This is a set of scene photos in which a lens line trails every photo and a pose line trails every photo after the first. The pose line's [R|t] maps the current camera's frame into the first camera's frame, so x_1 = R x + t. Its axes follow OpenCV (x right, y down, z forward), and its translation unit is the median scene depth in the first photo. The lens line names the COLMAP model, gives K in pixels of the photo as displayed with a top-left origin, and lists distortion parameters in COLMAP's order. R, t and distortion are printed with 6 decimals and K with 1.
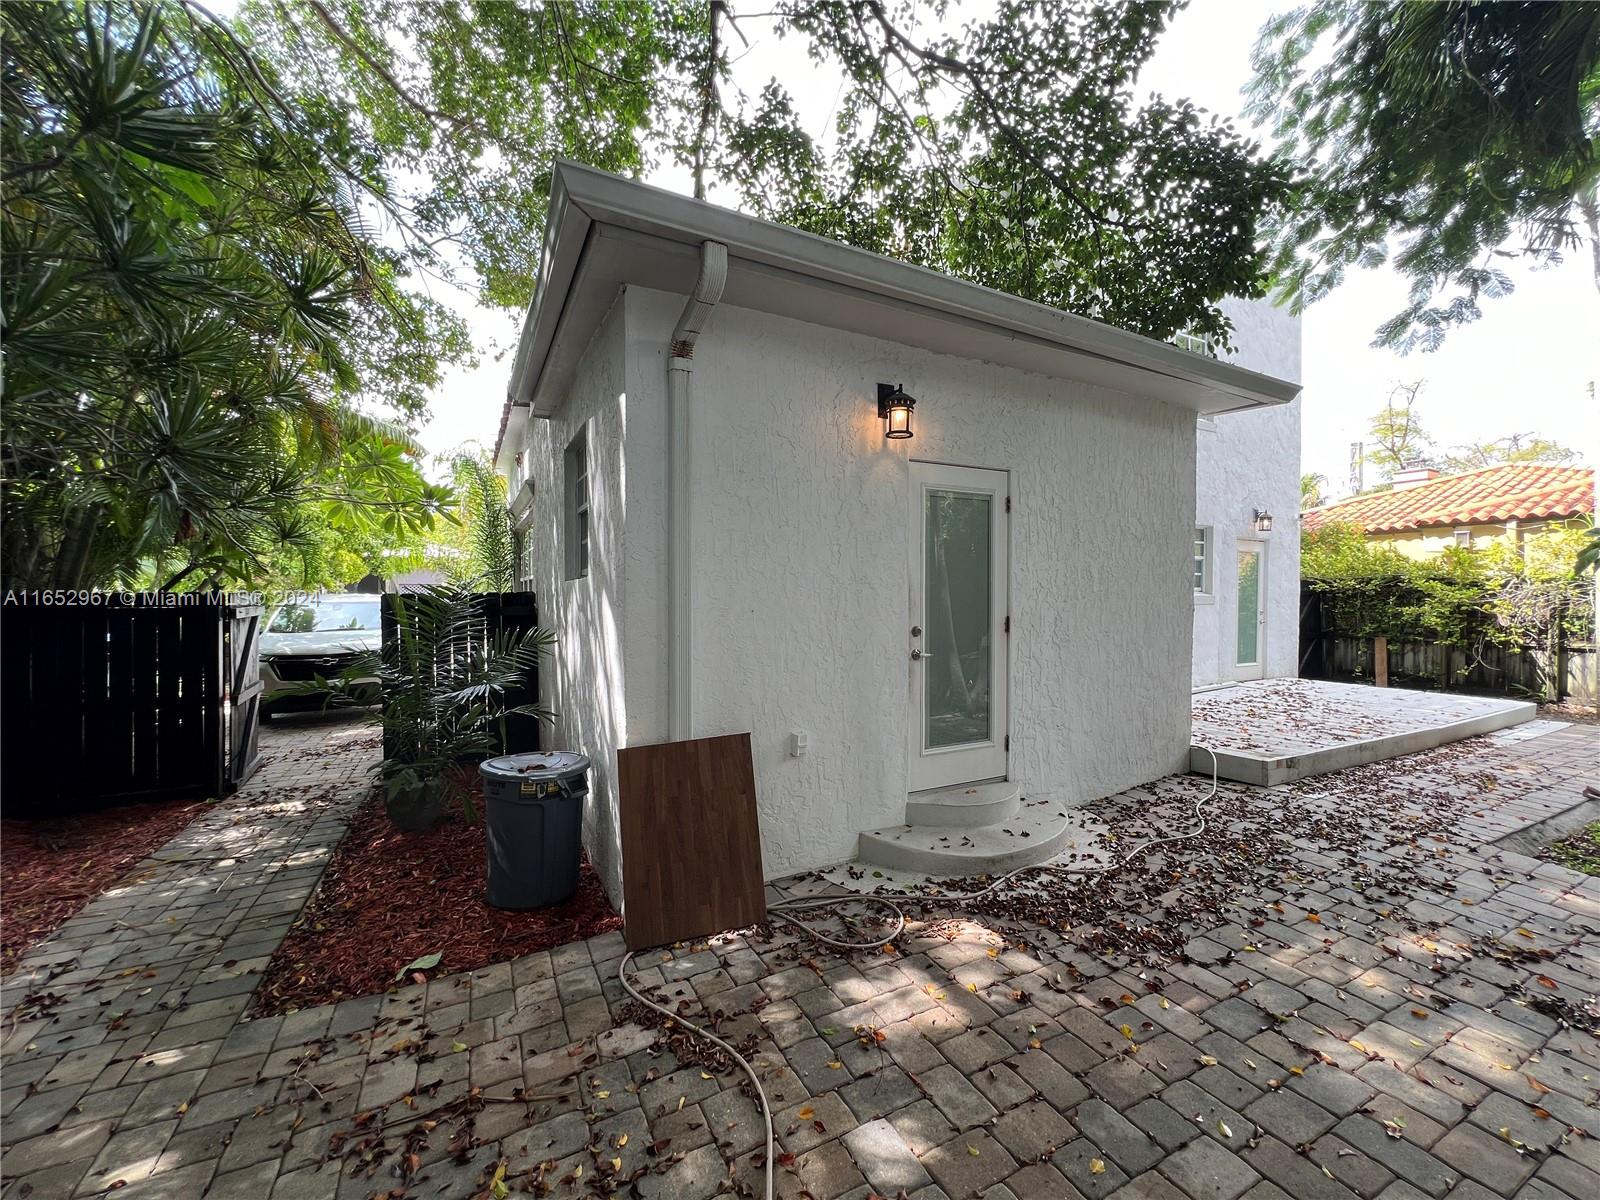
lens RADIAL K [[633.3, 0, 794.0], [0, 633.3, 597.6], [0, 0, 1]] dist [-0.004446, 0.000292]
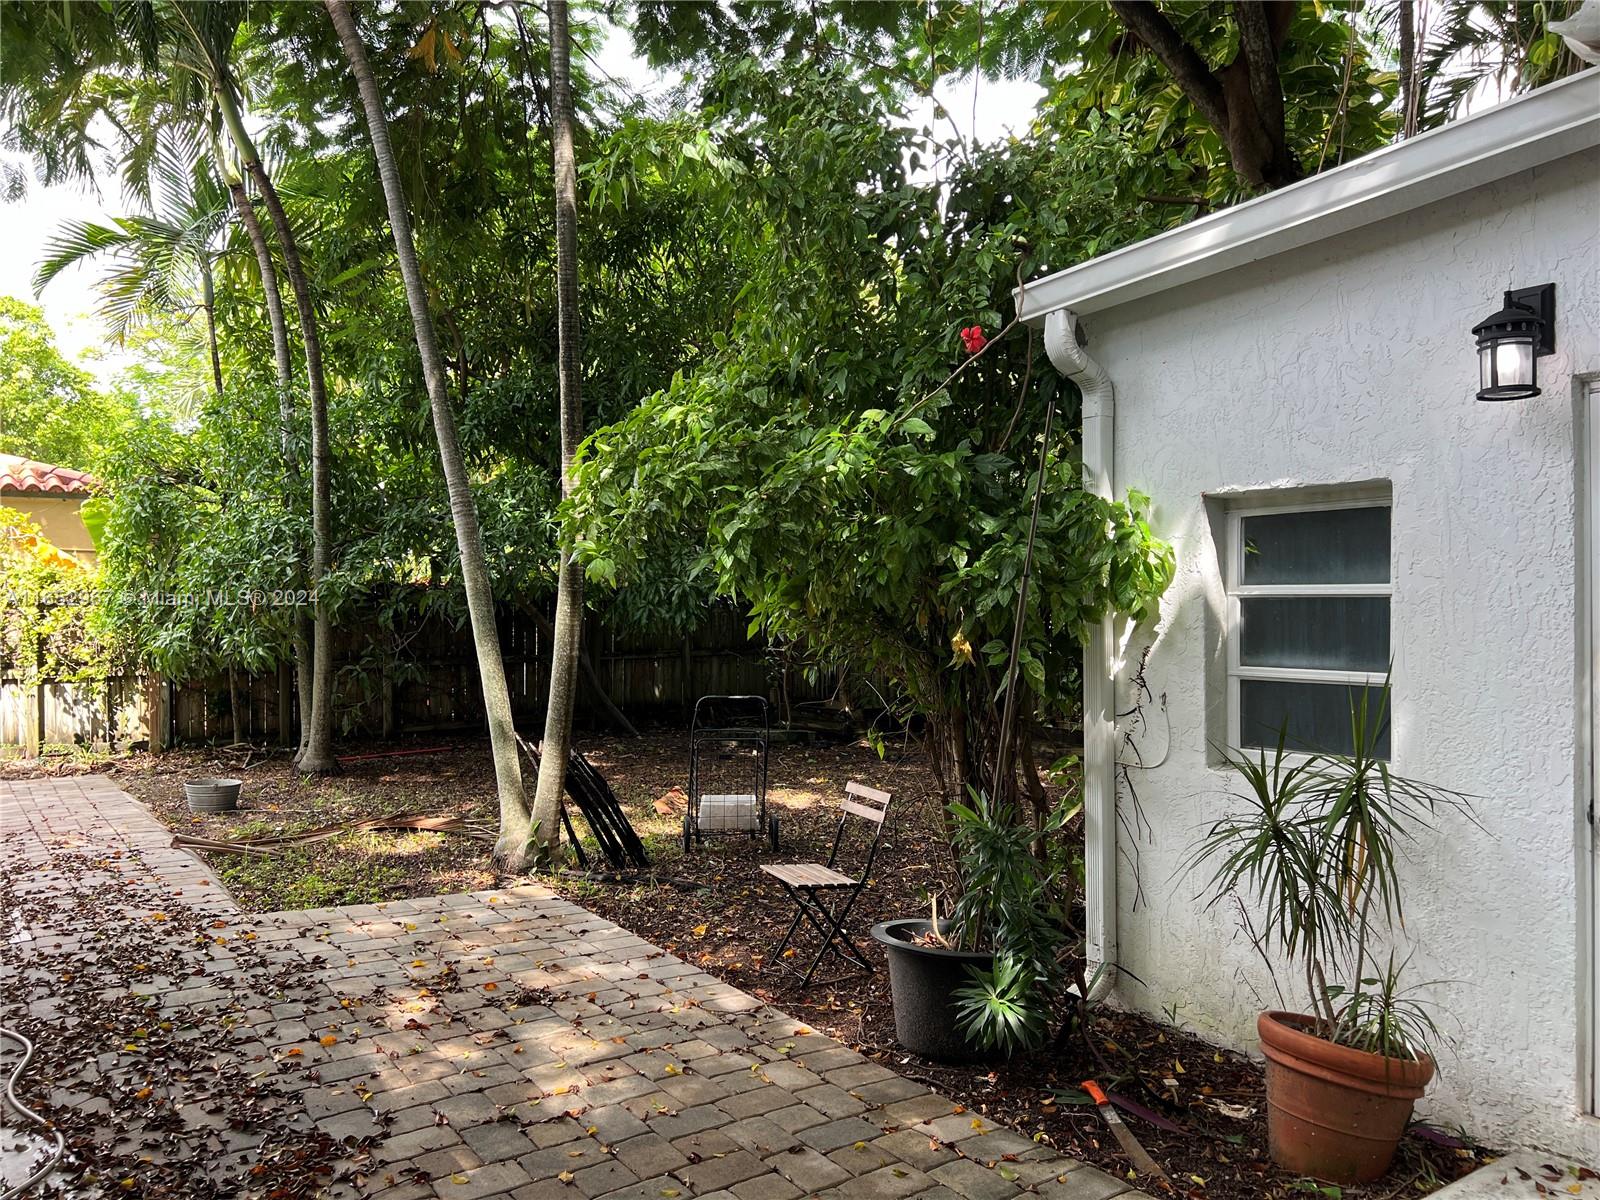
lens RADIAL K [[1185.1, 0, 828.1], [0, 1185.1, 612.8], [0, 0, 1]] dist [0.050857, -0.055410]
pose [[-0.166022, -0.010357, 0.986068, -0.597381], [0.006770, 0.999909, 0.011643, -0.004529], [-0.986099, 0.008609, -0.165937, 0.600068]]
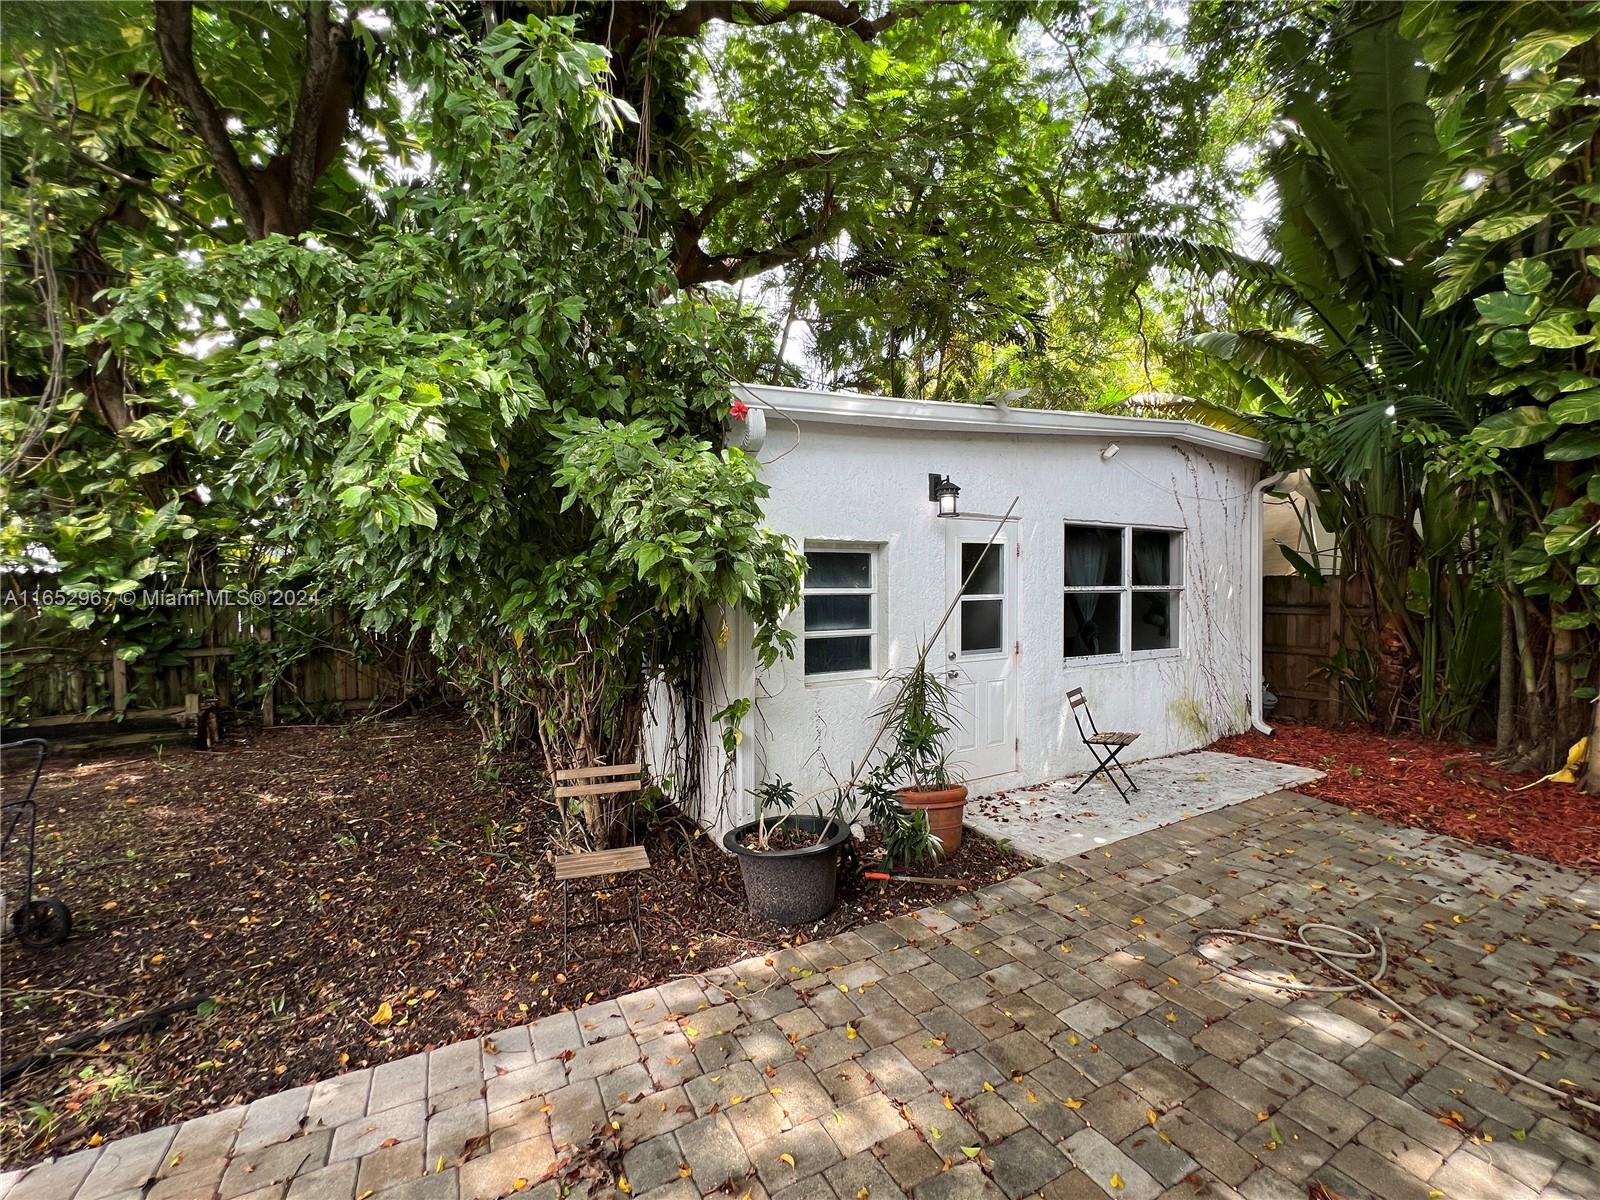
lens RADIAL K [[633.3, 0, 794.0], [0, 633.3, 597.6], [0, 0, 1]] dist [-0.004446, 0.000292]
pose [[-0.999667, 0.002046, -0.025717, 0.721718], [0.001510, 0.999781, 0.020851, -0.025450], [0.025754, 0.020805, -0.999452, 1.256201]]
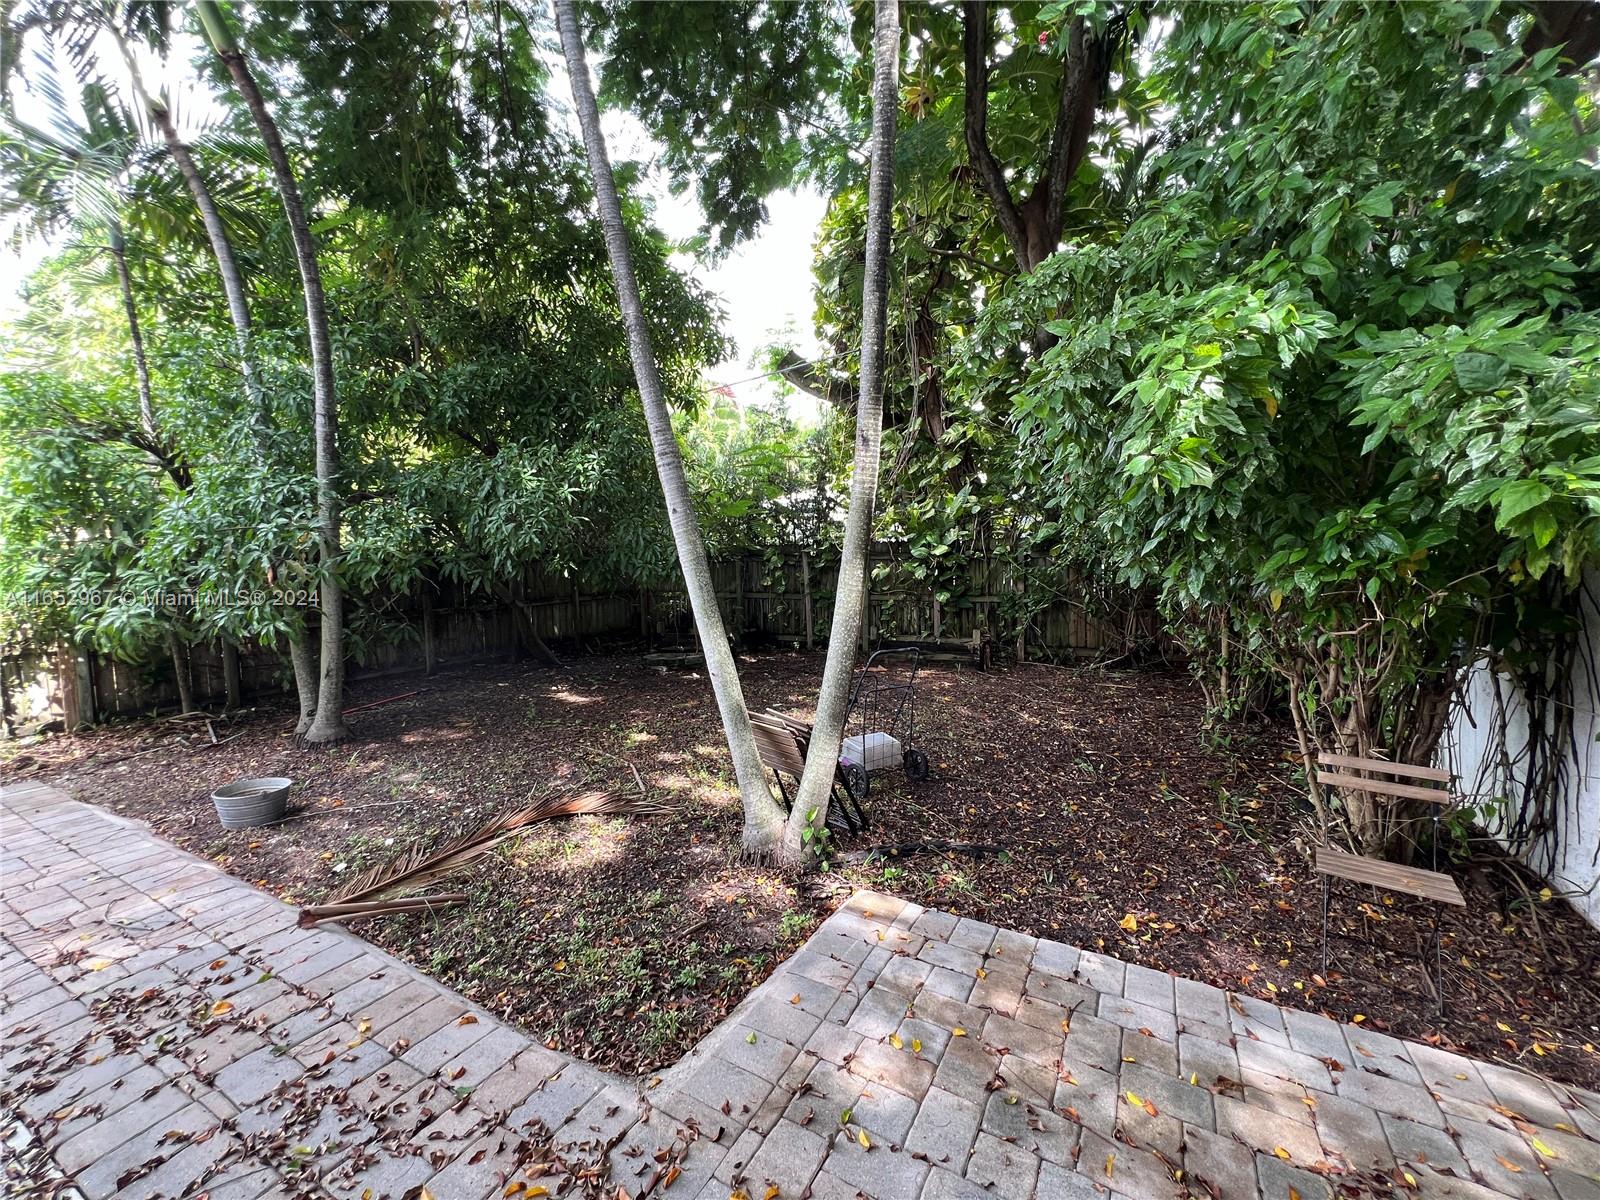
lens RADIAL K [[636.6, 0, 806.0], [0, 636.6, 598.8], [0, 0, 1]] dist [-0.001267, 0.000714]
pose [[-0.560329, -0.048896, 0.826826, 0.747913], [0.020638, 0.997122, 0.072953, -0.023880], [-0.828013, 0.057942, -0.557707, 1.321027]]
